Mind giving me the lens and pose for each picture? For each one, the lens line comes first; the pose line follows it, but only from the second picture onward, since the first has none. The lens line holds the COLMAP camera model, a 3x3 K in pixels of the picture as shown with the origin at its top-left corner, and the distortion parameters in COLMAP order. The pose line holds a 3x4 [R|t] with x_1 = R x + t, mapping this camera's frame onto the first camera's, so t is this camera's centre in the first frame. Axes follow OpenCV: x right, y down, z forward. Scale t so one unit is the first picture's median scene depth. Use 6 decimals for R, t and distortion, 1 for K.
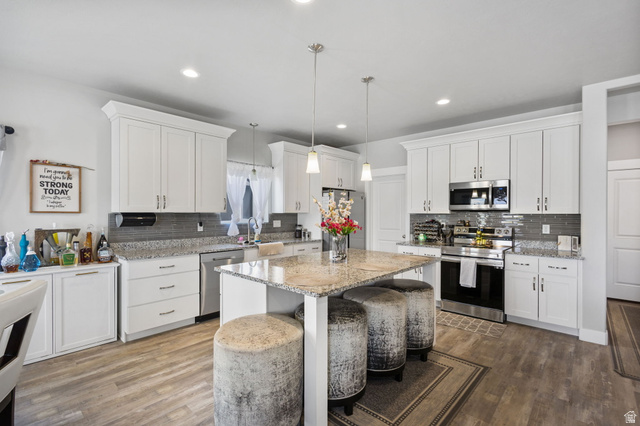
lens RADIAL K [[296.9, 0, 320.0], [0, 296.9, 213.0], [0, 0, 1]] dist [0.013514, 0.000063]
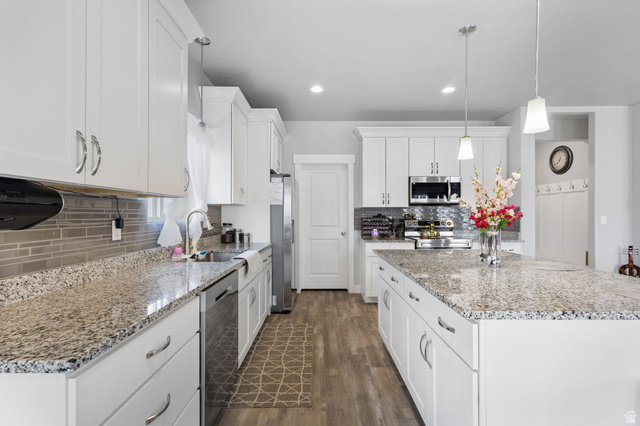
lens RADIAL K [[296.9, 0, 320.0], [0, 296.9, 213.0], [0, 0, 1]] dist [0.013514, 0.000063]
pose [[0.734633, -0.000923, 0.678464, -0.441656], [0.004742, 0.999982, -0.003774, 0.023874], [-0.678448, 0.005990, 0.734624, 0.457043]]
